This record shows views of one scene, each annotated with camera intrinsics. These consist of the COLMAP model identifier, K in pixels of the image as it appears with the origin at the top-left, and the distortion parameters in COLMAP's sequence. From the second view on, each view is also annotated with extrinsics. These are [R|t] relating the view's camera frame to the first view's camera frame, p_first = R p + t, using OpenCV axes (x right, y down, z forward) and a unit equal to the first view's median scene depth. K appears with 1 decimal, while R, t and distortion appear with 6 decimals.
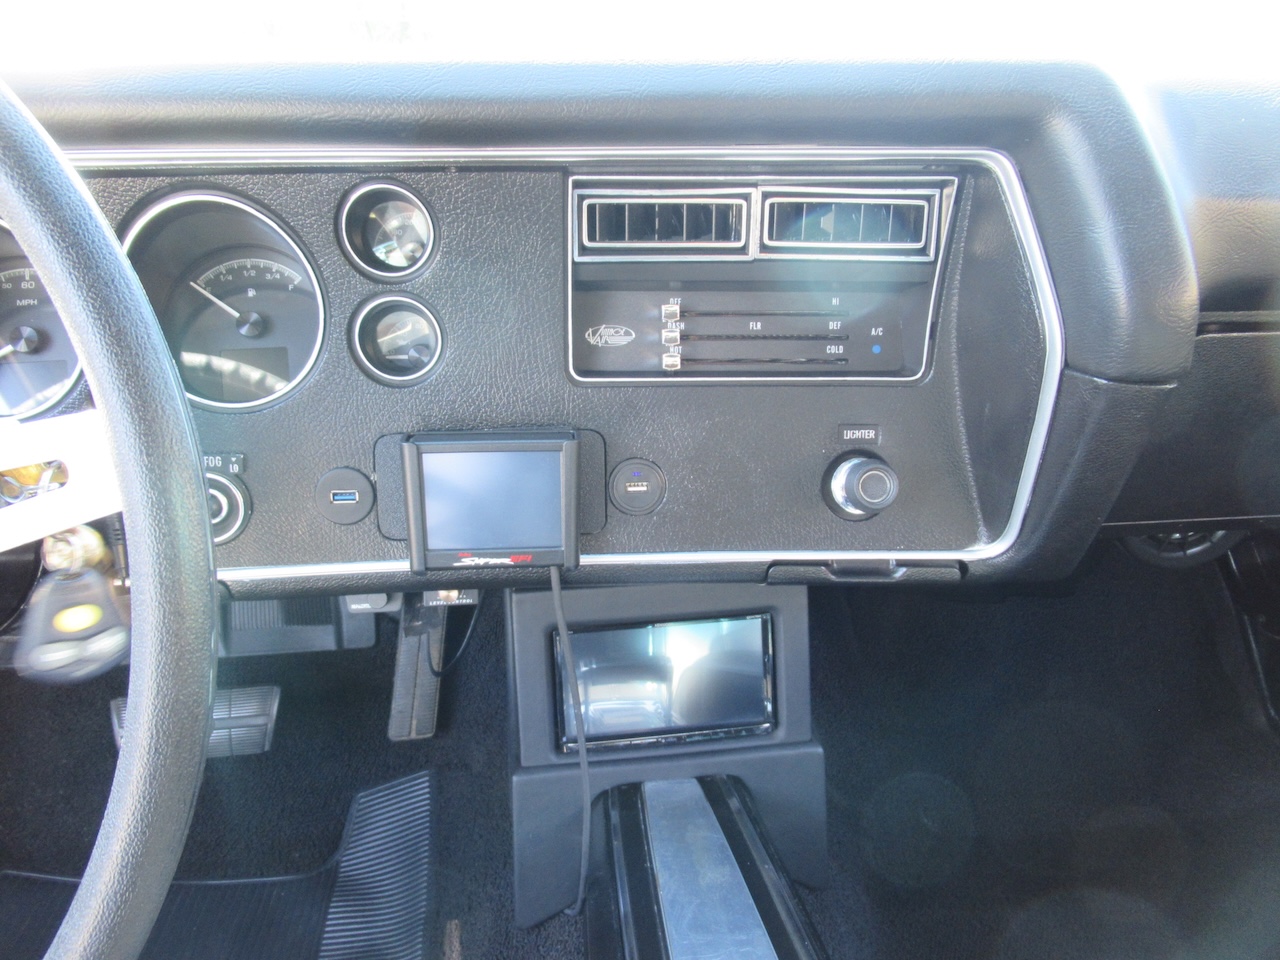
lens RADIAL K [[953.2, 0, 640.6], [0, 953.2, 476.5], [0, 0, 1]] dist [-0.004456, 0.003524]
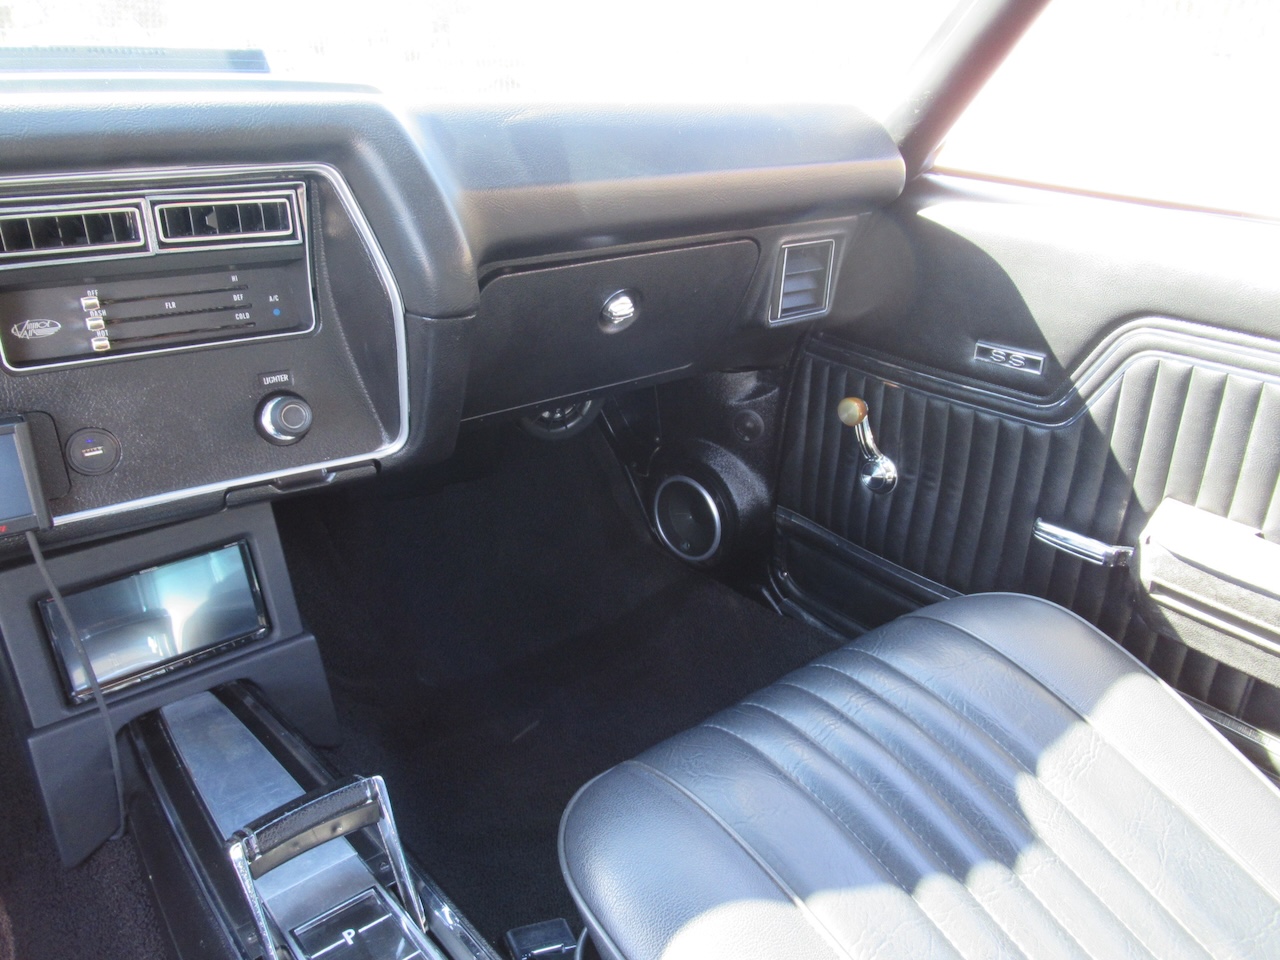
lens RADIAL K [[953.2, 0, 640.6], [0, 953.2, 476.5], [0, 0, 1]] dist [-0.004456, 0.003524]
pose [[0.850950, -0.205524, 0.483368, -0.003154], [0.171277, 0.978542, 0.114541, 0.022042], [-0.496537, -0.014679, 0.867891, -0.378422]]
